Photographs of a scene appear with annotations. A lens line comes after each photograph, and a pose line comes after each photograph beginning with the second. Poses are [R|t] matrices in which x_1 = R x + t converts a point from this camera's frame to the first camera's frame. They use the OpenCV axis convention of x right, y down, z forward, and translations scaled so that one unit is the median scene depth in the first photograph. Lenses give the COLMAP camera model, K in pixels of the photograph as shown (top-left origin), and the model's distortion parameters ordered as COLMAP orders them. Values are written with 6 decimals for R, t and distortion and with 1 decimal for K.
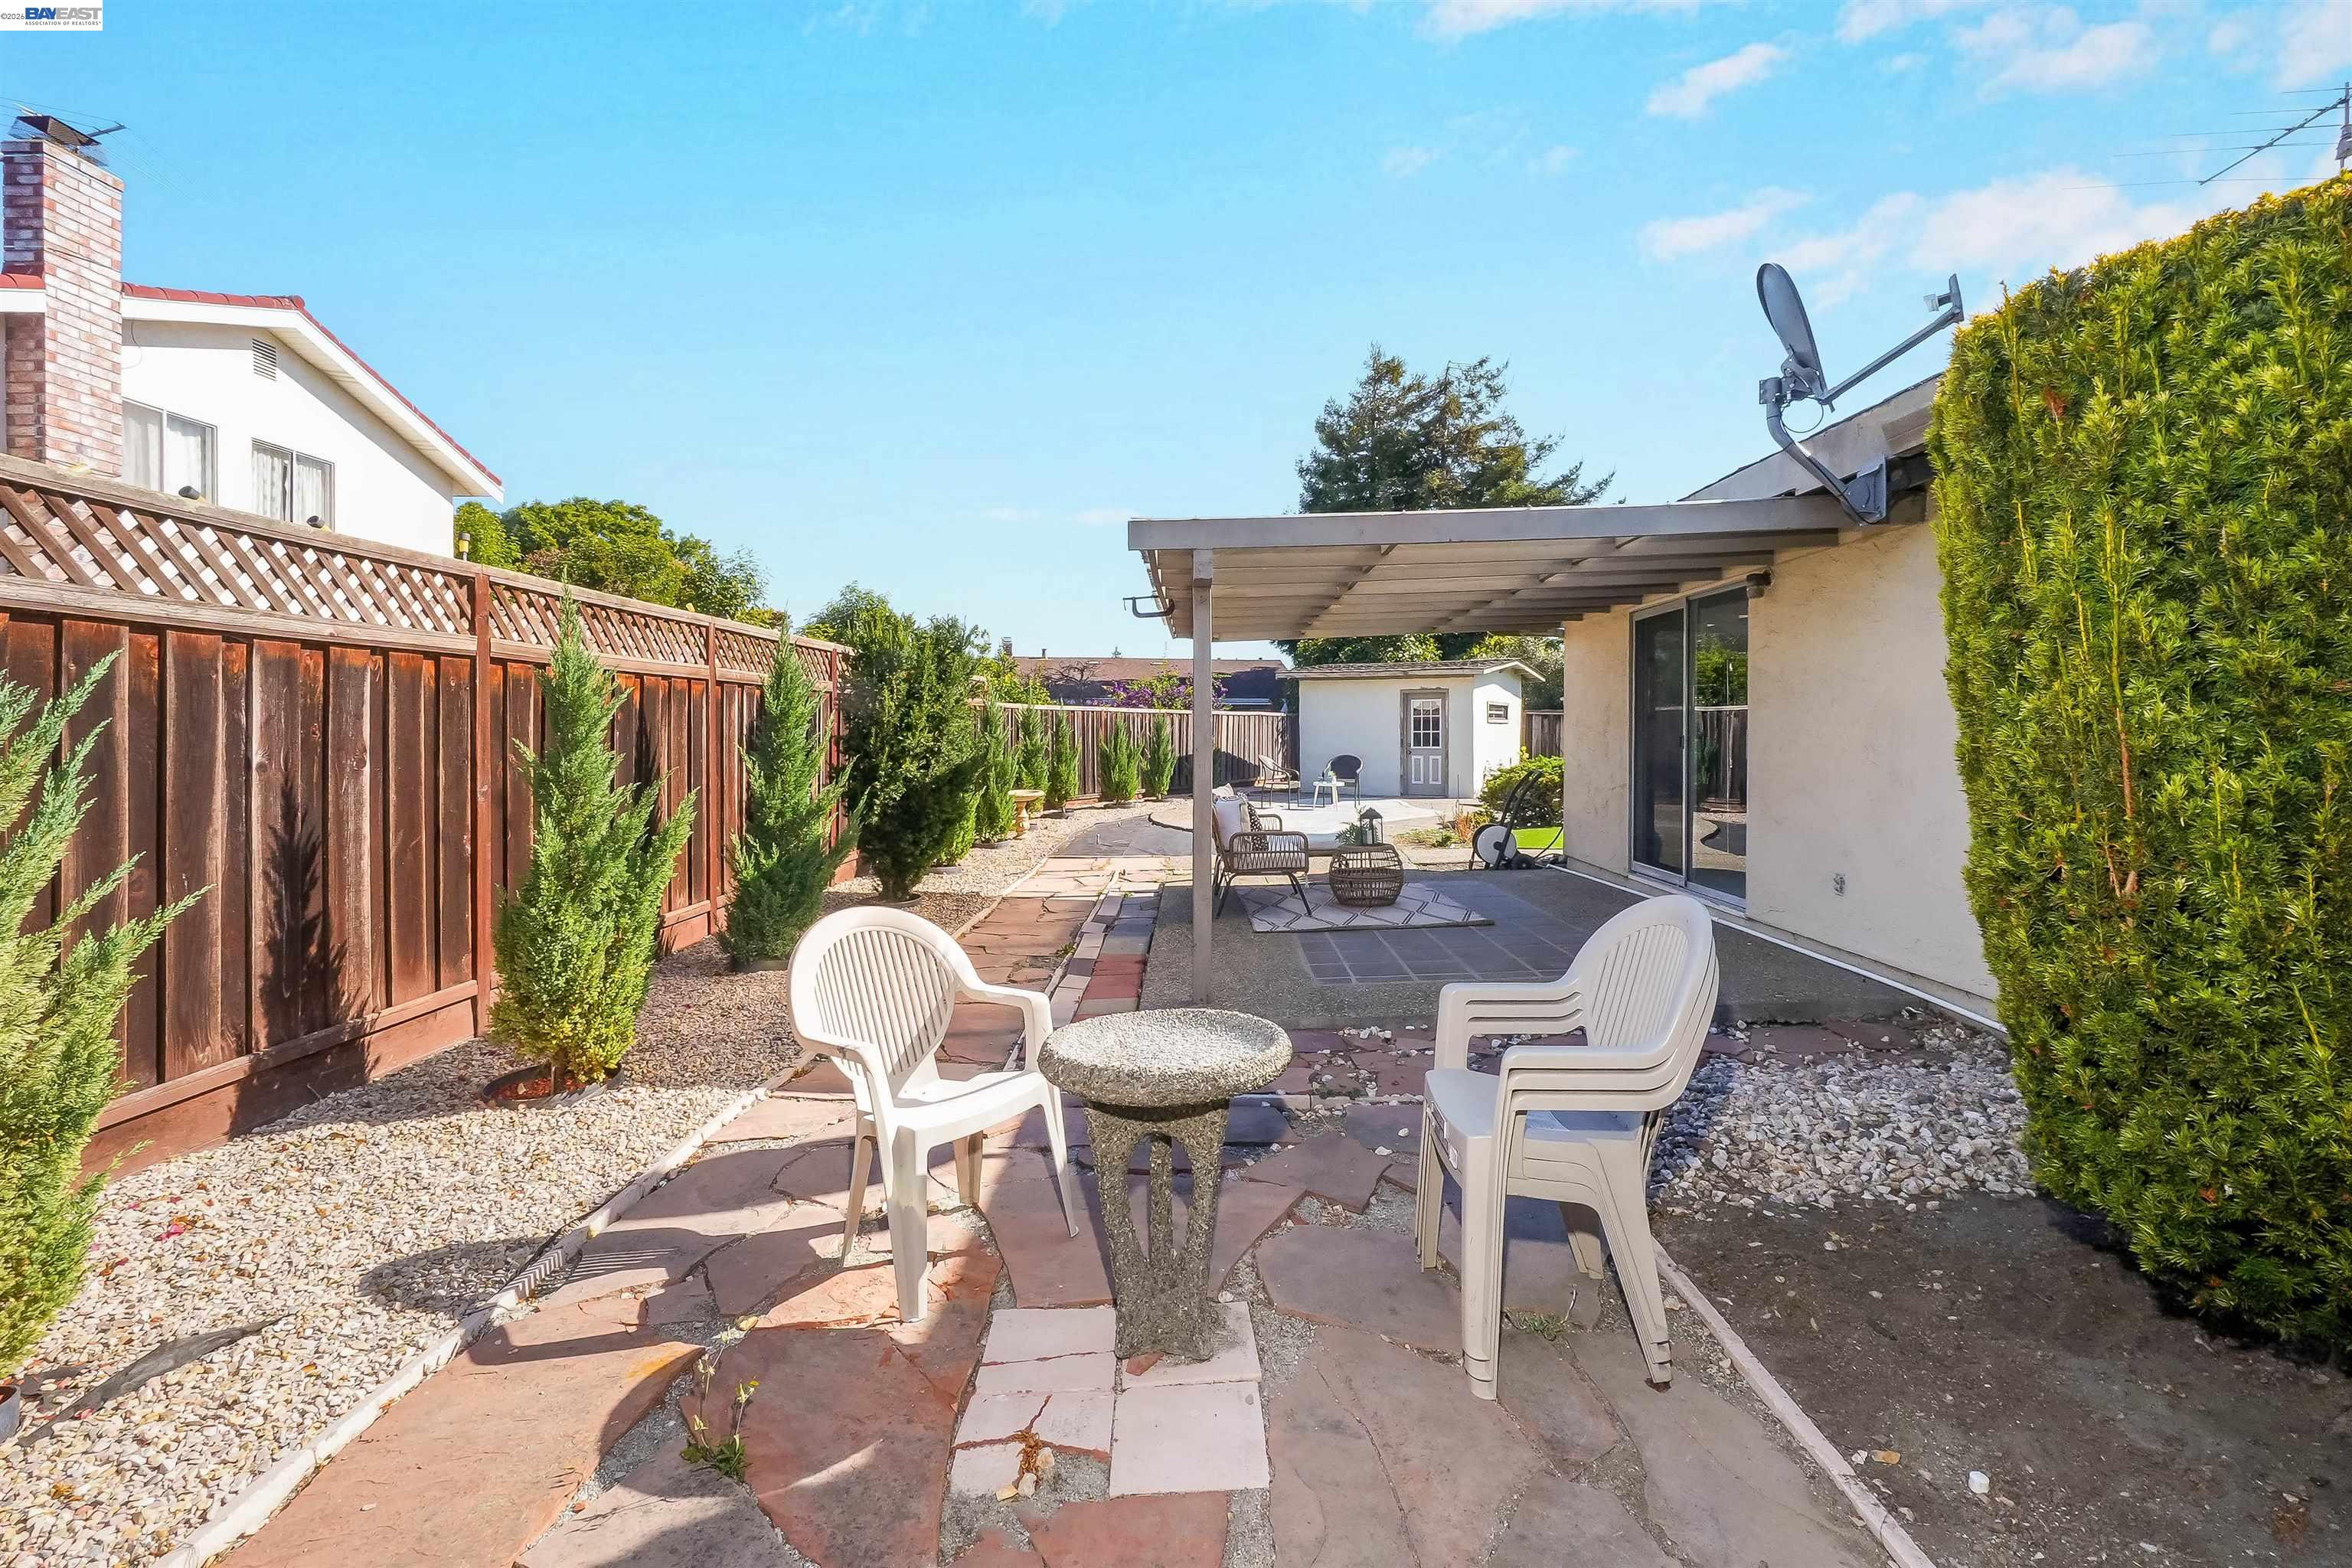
lens RADIAL K [[1052.2, 0, 1161.3], [0, 1052.2, 765.7], [0, 0, 1]] dist [-0.012861, -0.000395]
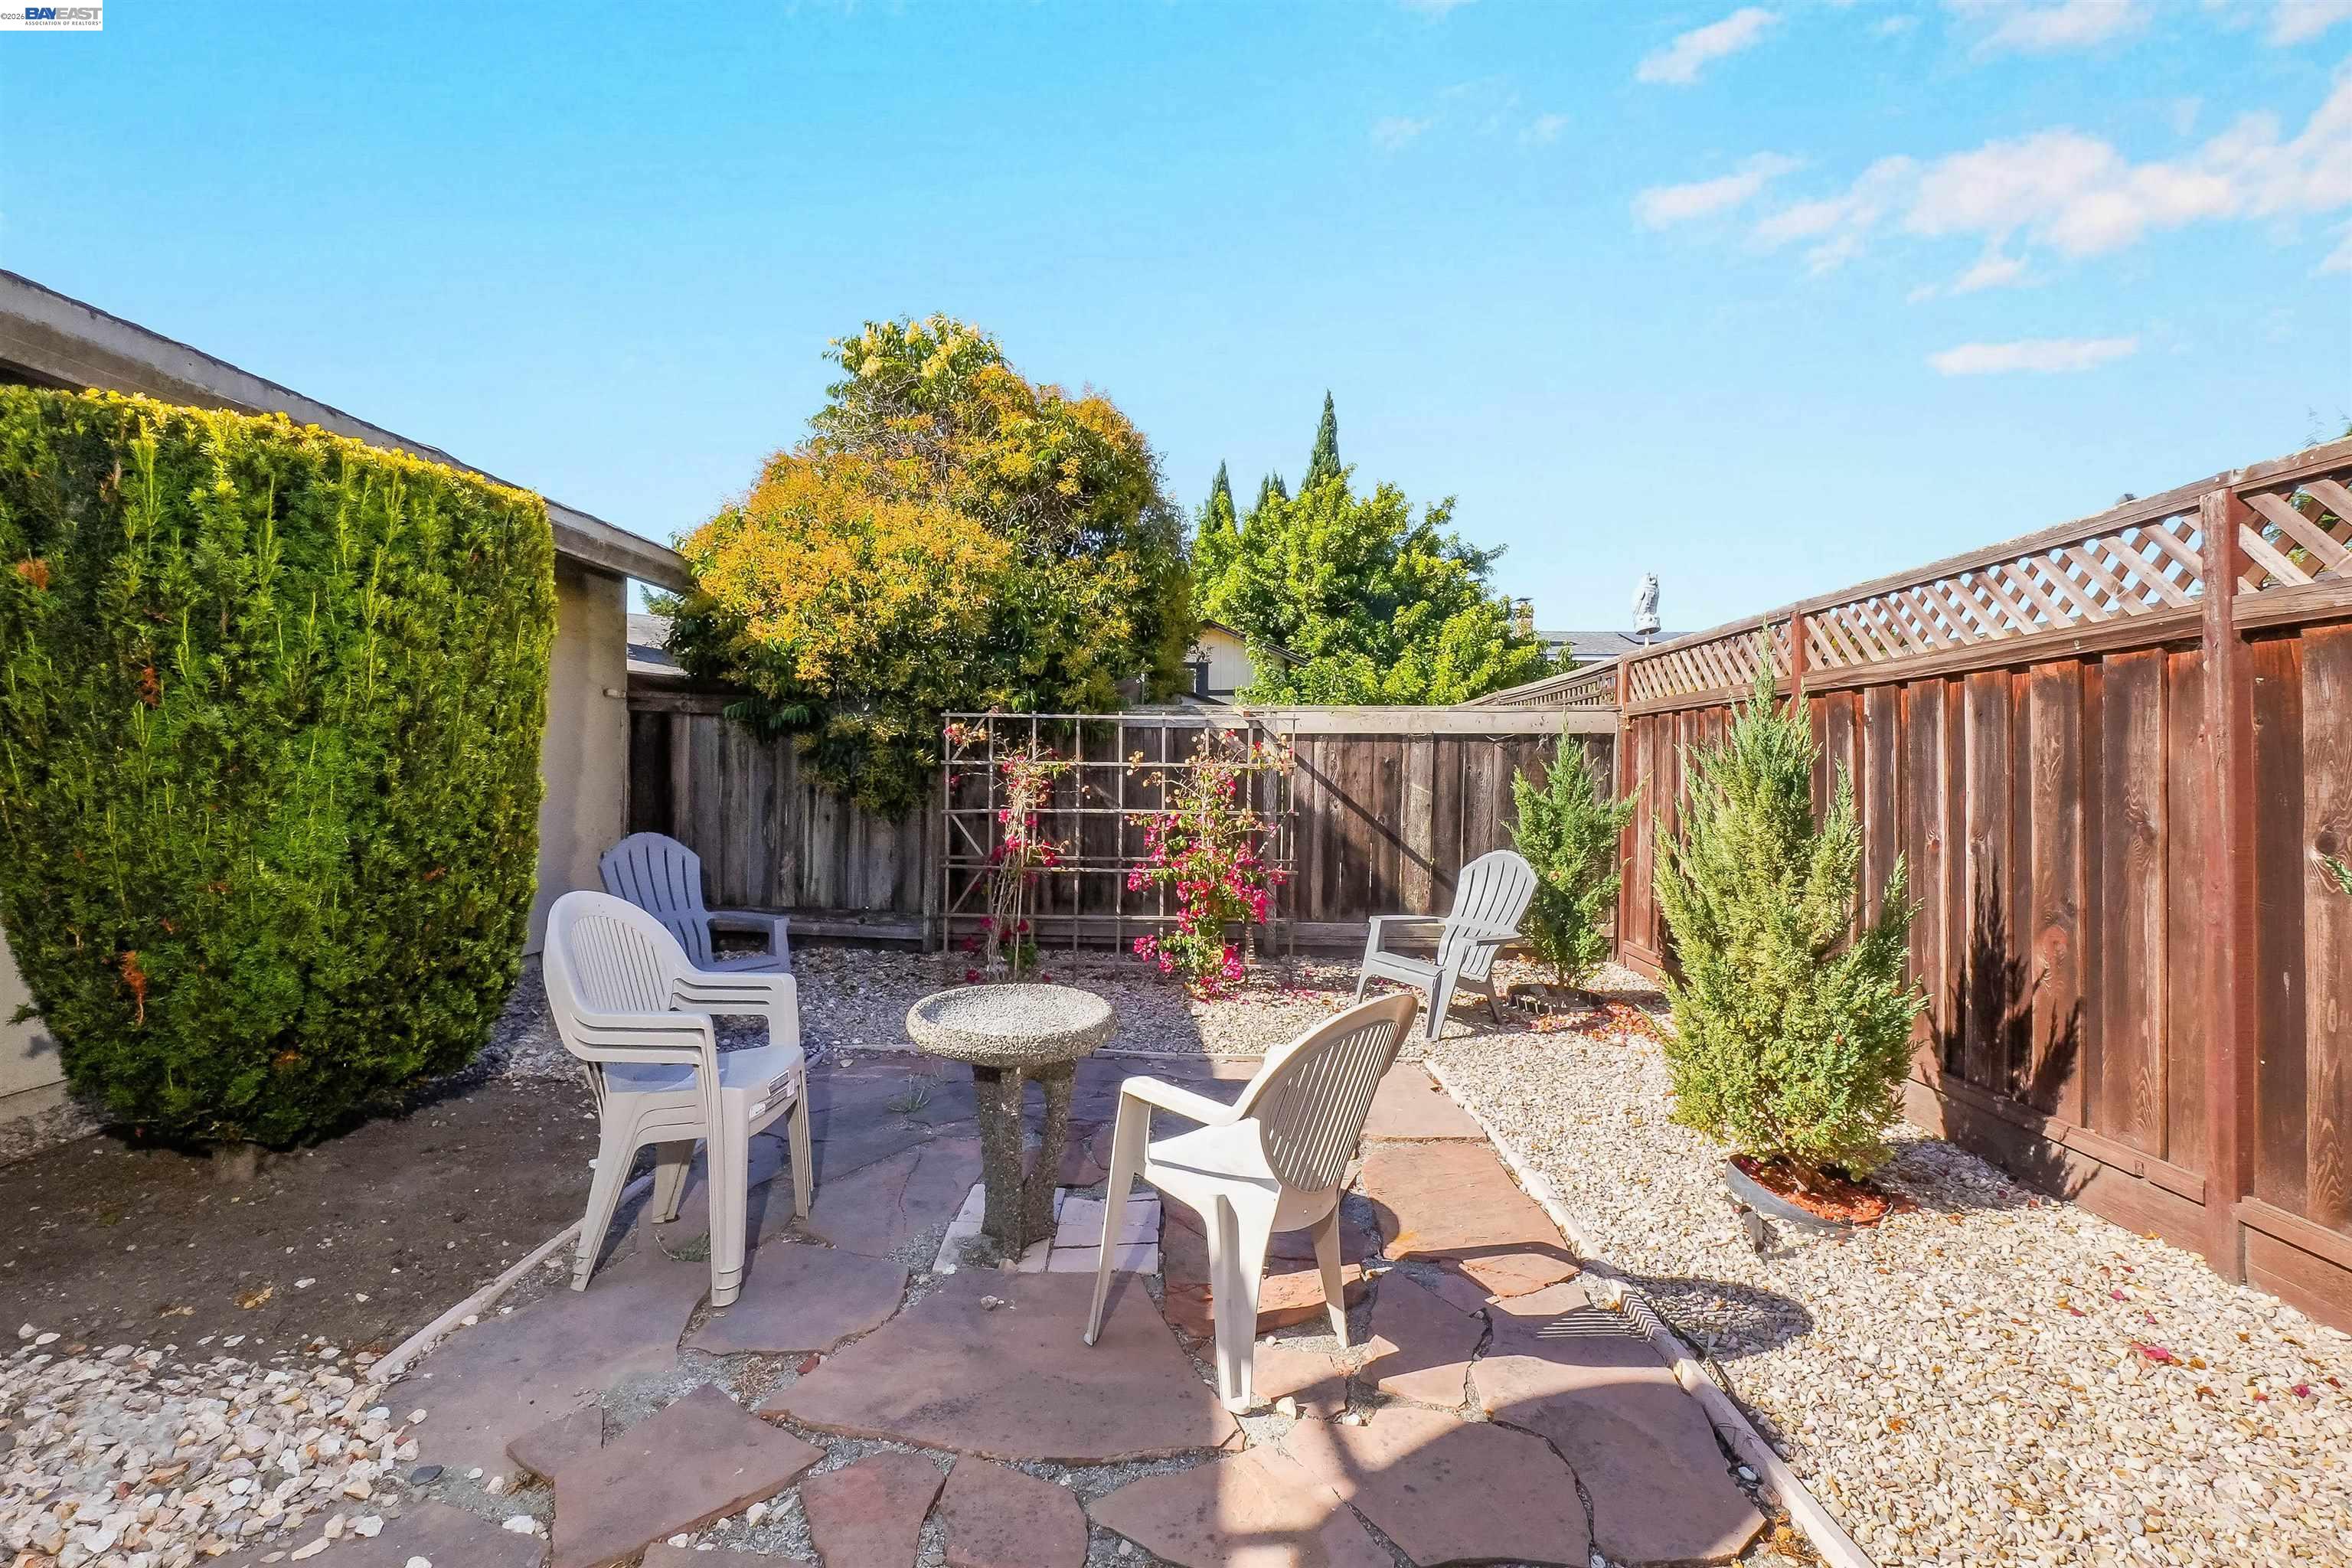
lens RADIAL K [[1029.2, 0, 1178.8], [0, 1029.2, 763.6], [0, 0, 1]] dist [-0.003073, -0.000006]
pose [[-0.999854, -0.008692, -0.014711, -0.039060], [-0.009009, 0.999725, 0.021628, -0.012054], [0.014519, 0.021758, -0.999658, 0.508862]]
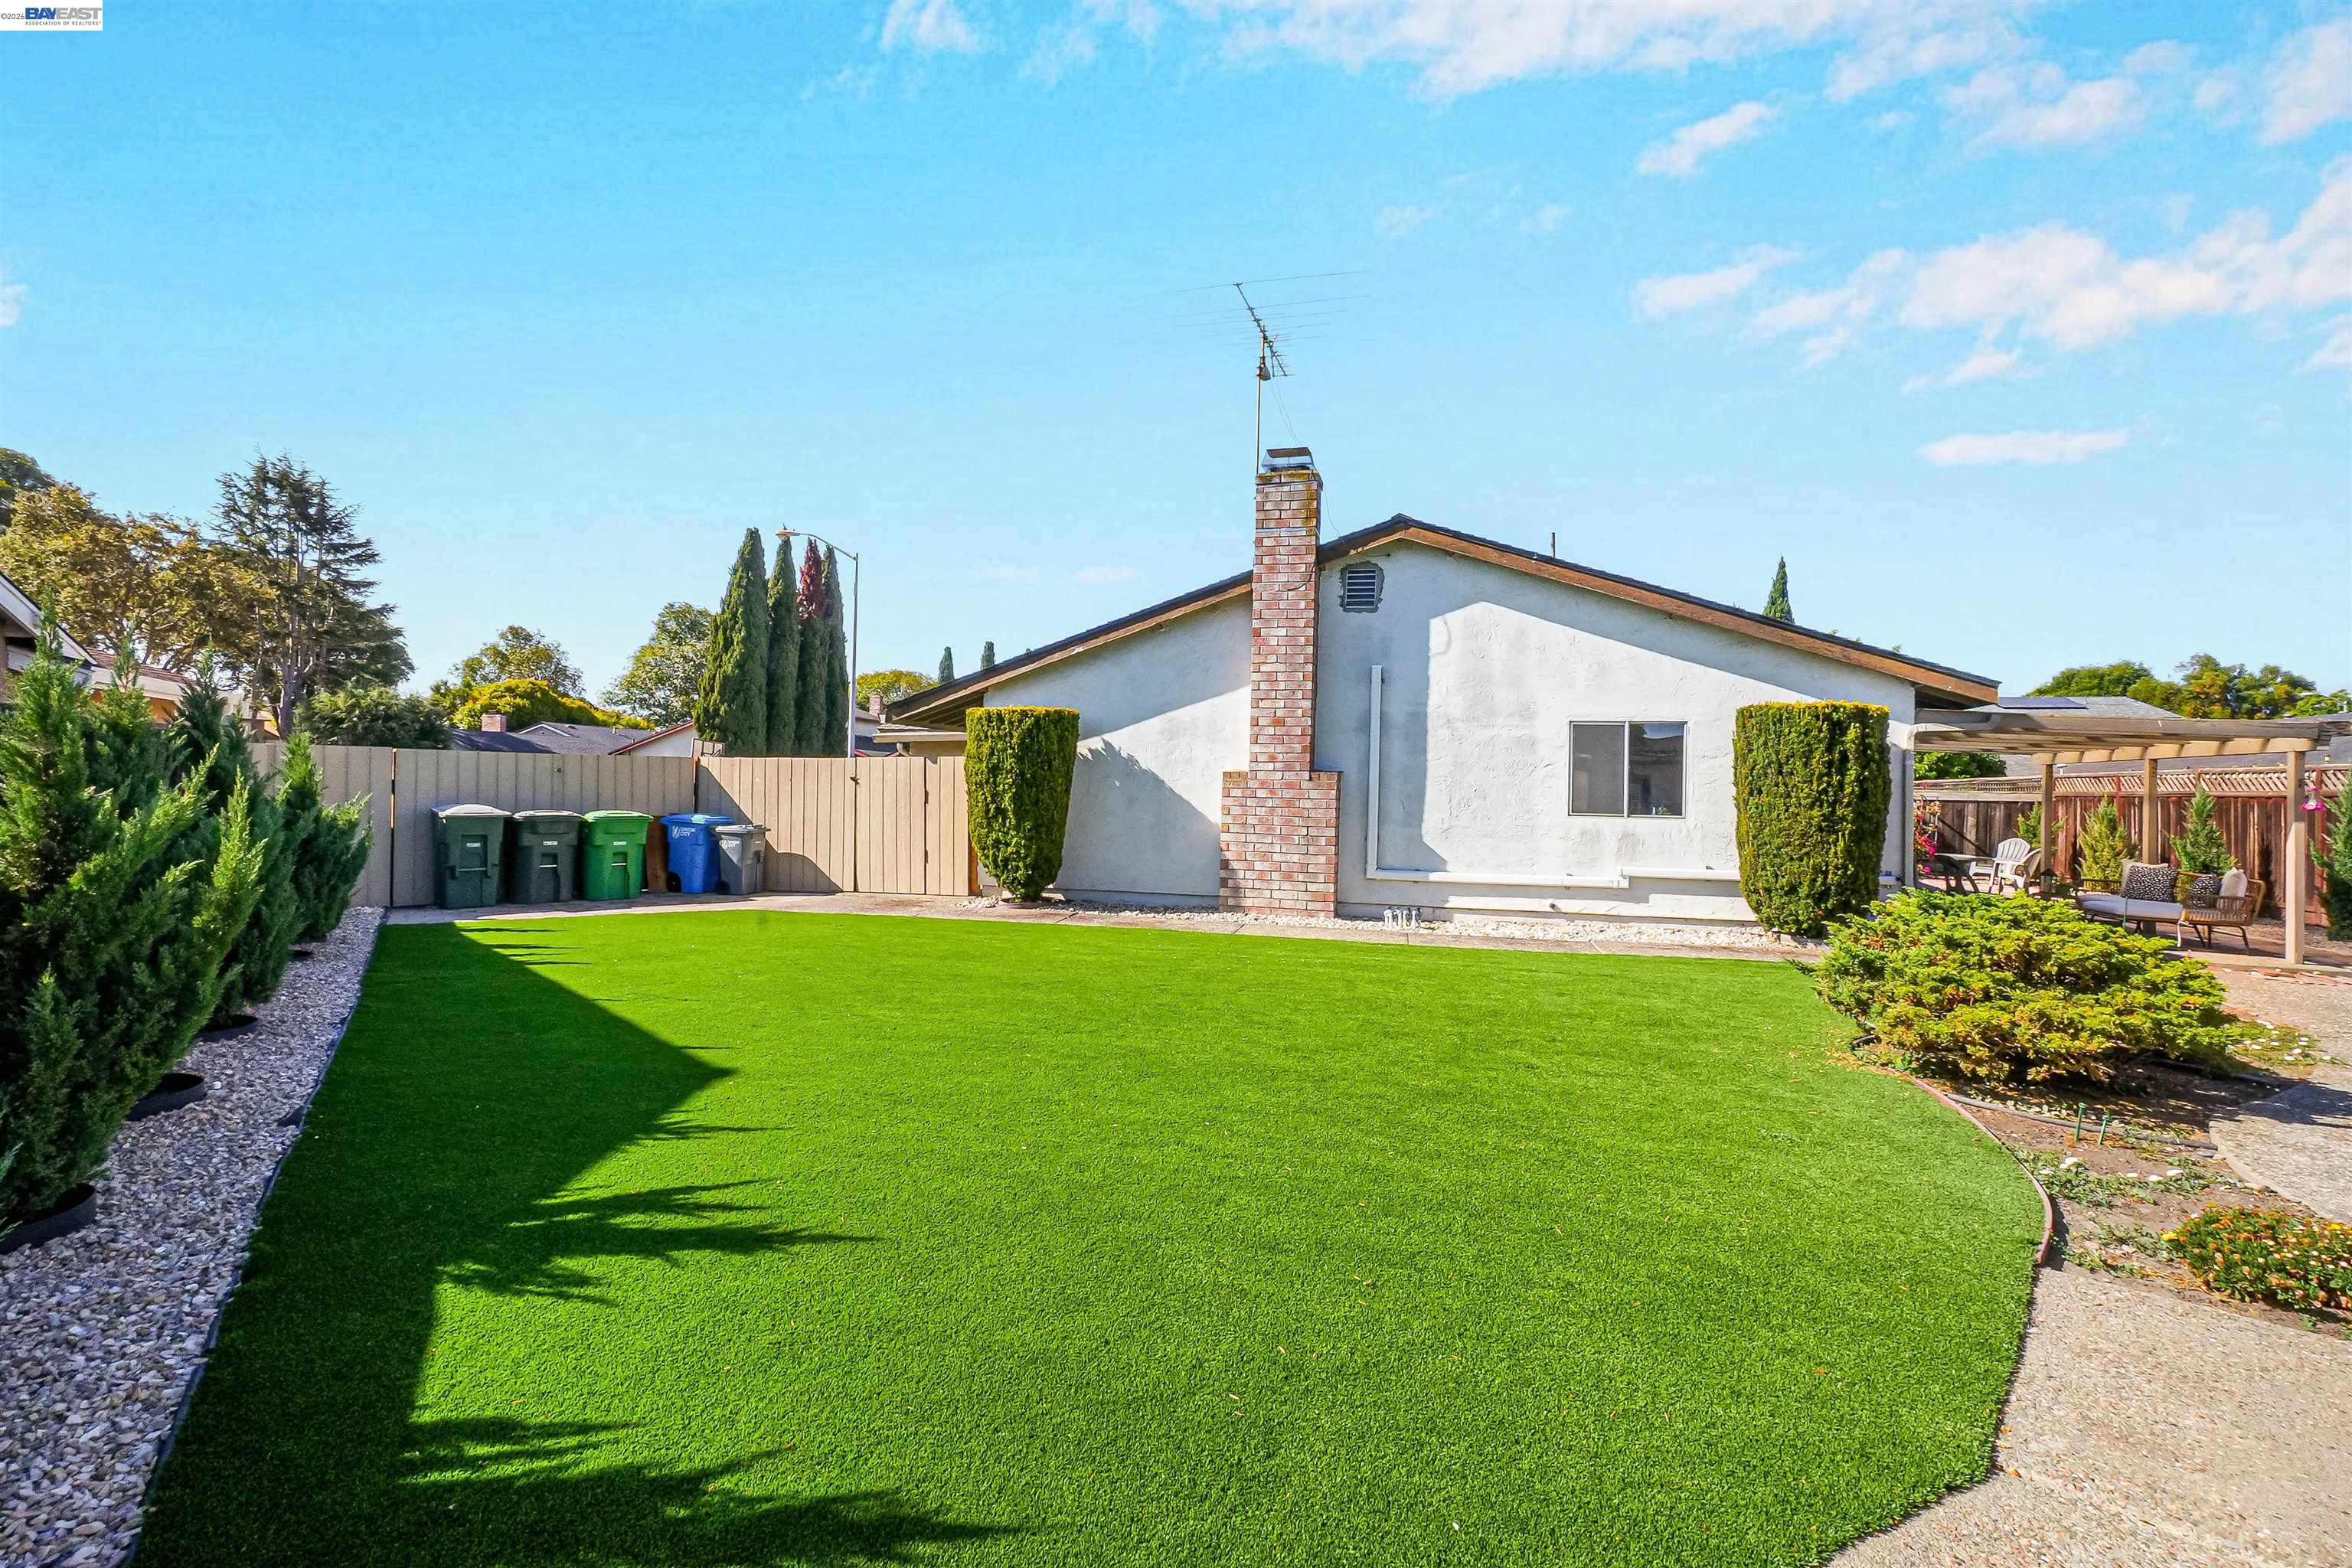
lens RADIAL K [[1029.2, 0, 1178.8], [0, 1029.2, 763.6], [0, 0, 1]] dist [-0.003073, -0.000006]
pose [[-0.976897, -0.023276, 0.212438, 0.888869], [-0.023175, 0.999727, 0.002967, -0.060749], [-0.212449, -0.002024, -0.977170, 2.134600]]
